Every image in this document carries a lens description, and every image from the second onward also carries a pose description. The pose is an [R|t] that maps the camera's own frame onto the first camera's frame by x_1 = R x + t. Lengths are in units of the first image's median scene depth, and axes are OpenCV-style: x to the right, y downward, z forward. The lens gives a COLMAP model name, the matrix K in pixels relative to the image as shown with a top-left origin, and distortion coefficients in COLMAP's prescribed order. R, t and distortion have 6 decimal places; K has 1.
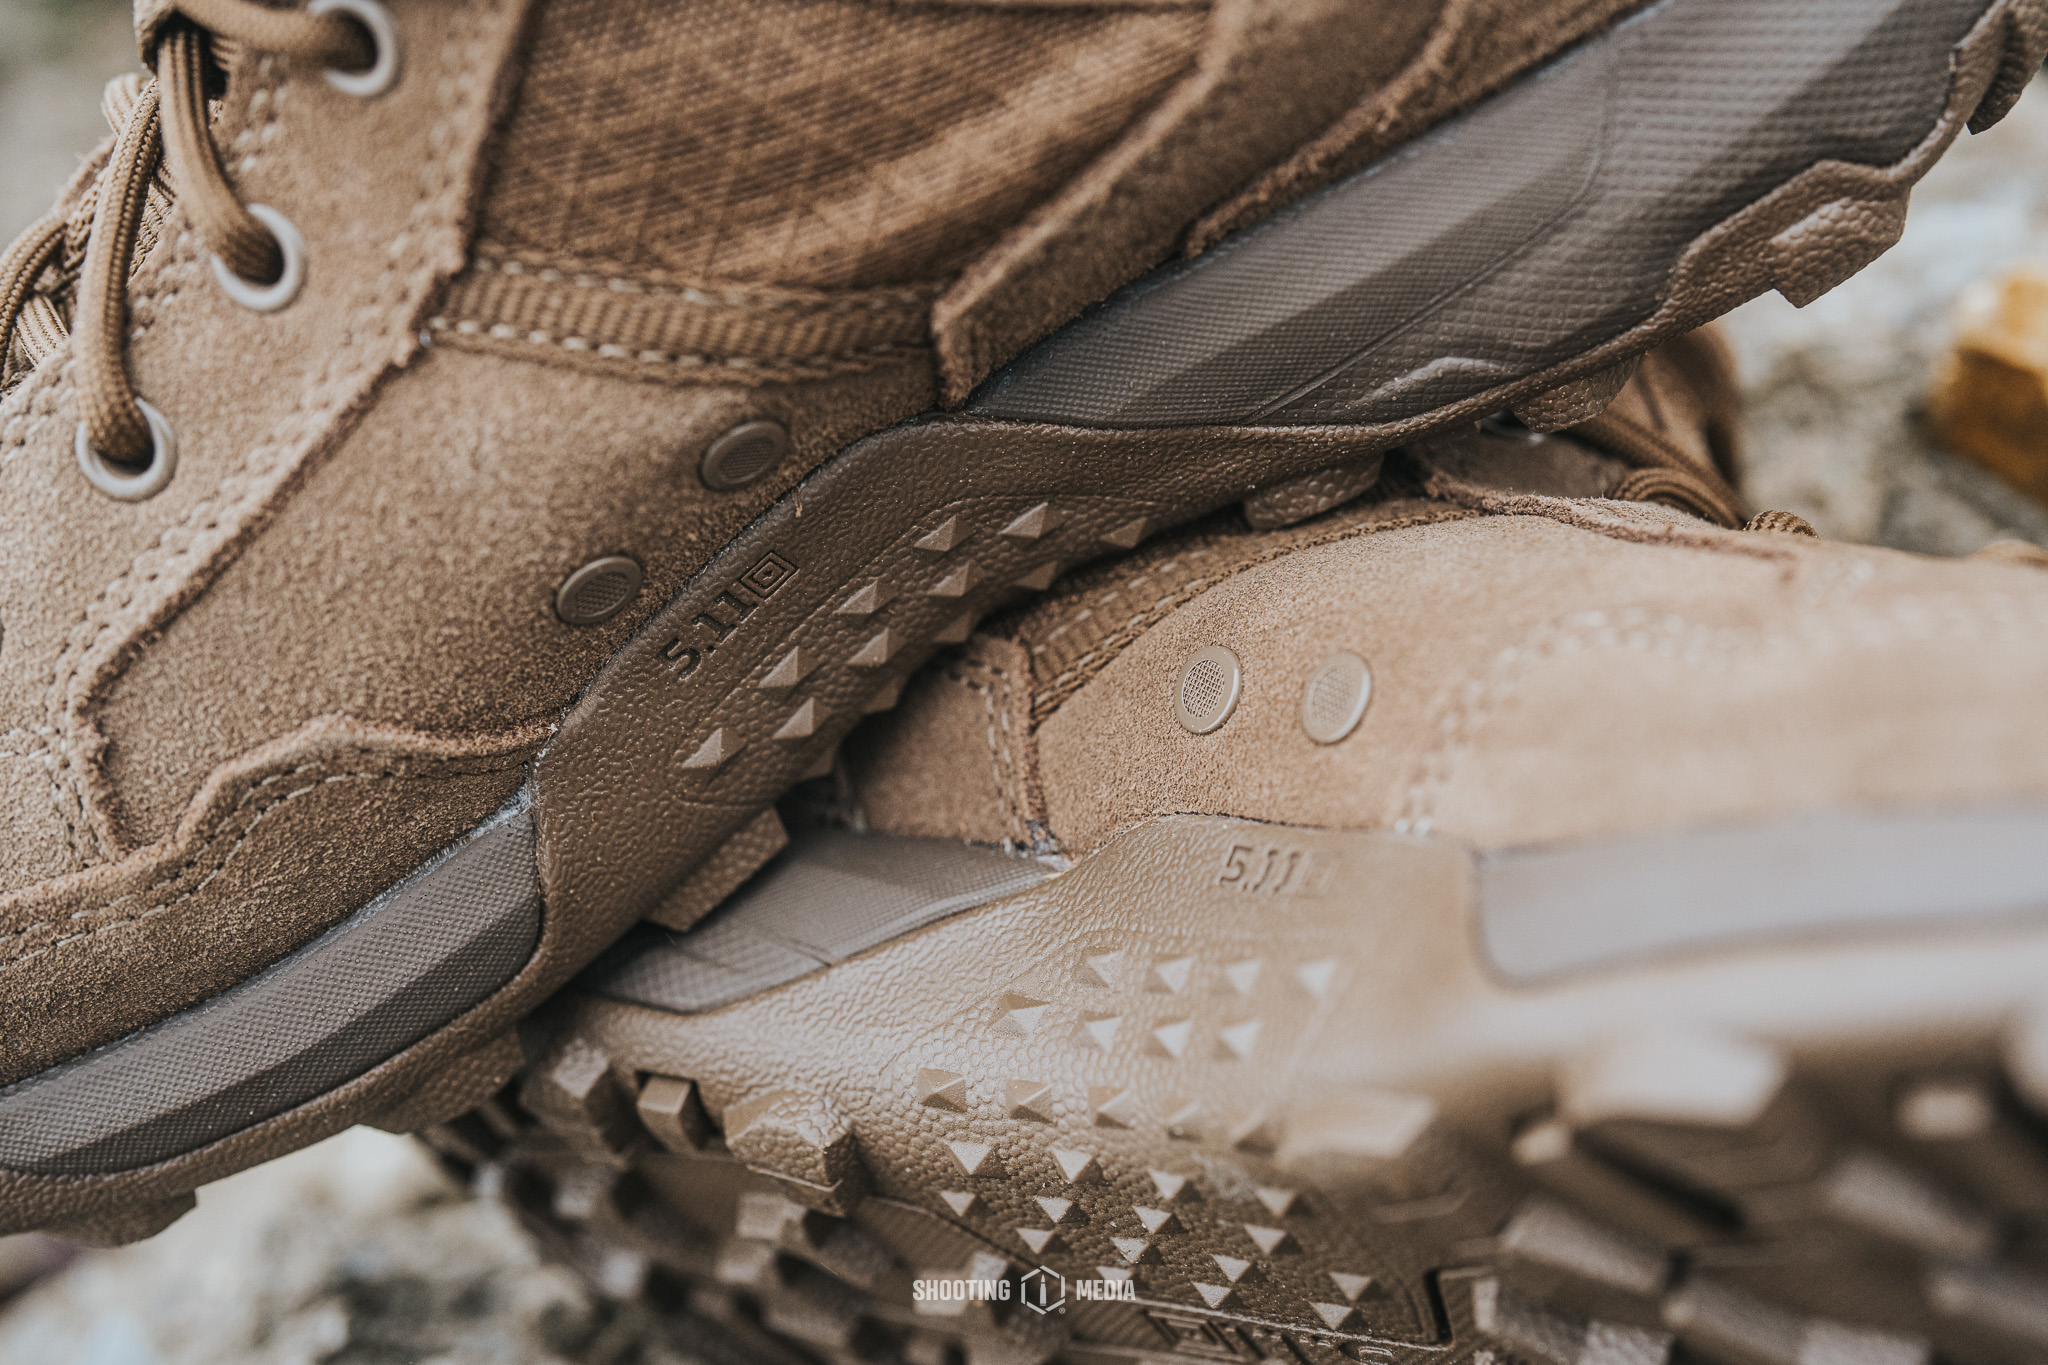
lens RADIAL K [[2792.2, 0, 1024.0], [0, 2792.2, 682.5], [0, 0, 1]] dist [0.018626, 0.045820]
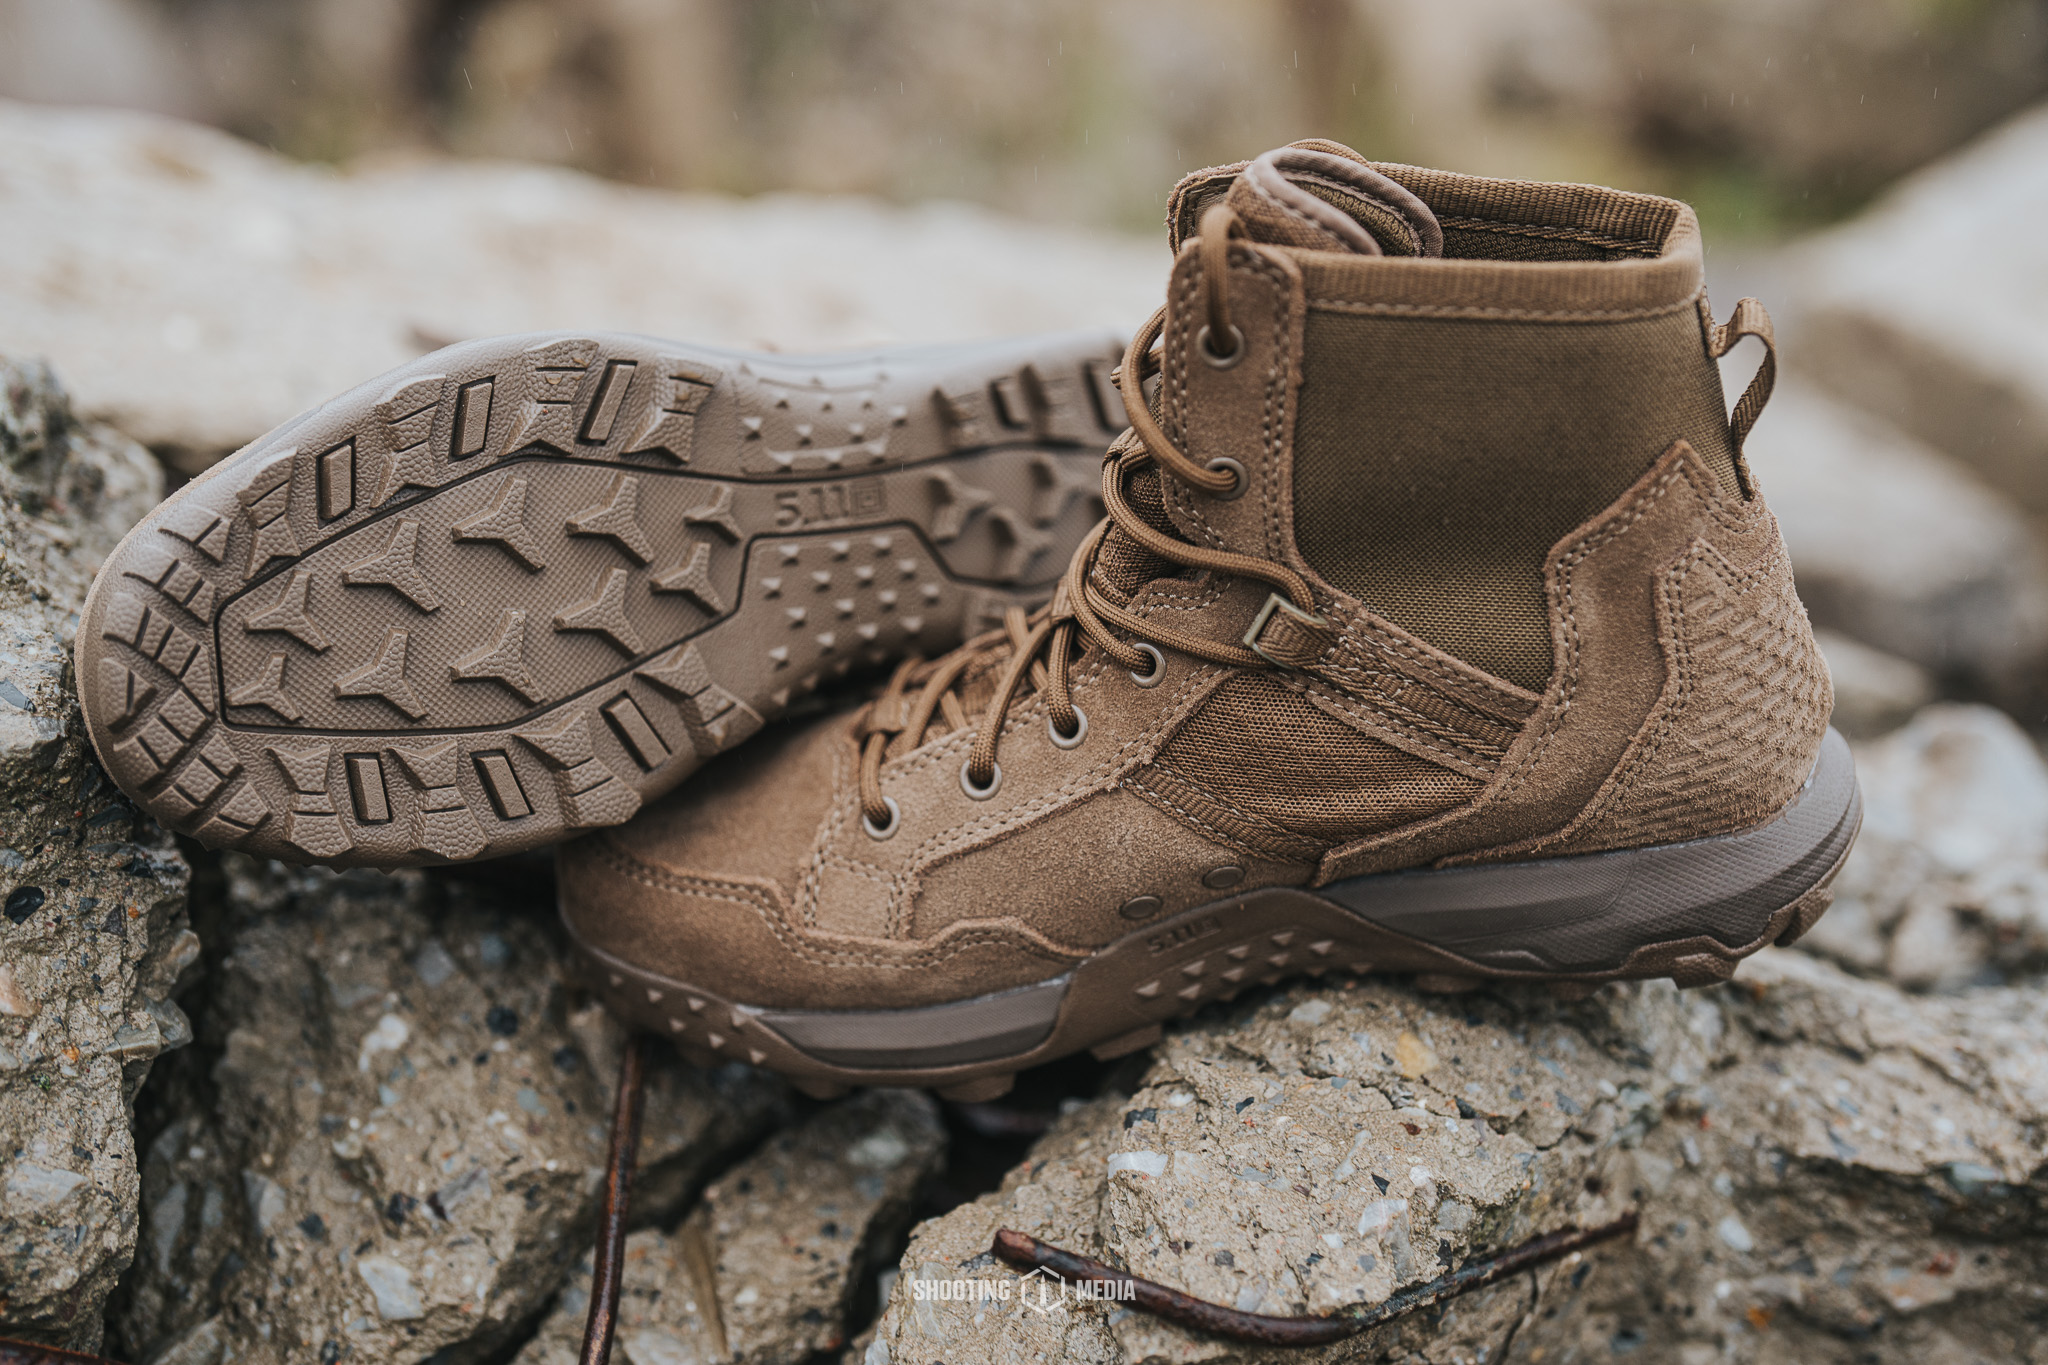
lens RADIAL K [[3025.4, 0, 1024.0], [0, 3025.4, 682.5], [0, 0, 1]] dist [0.035668, 0.109157]
pose [[0.928392, 0.370144, -0.032888, -0.234062], [-0.371602, 0.924598, -0.083852, 0.041019], [-0.000630, 0.090069, 0.995935, -1.519463]]
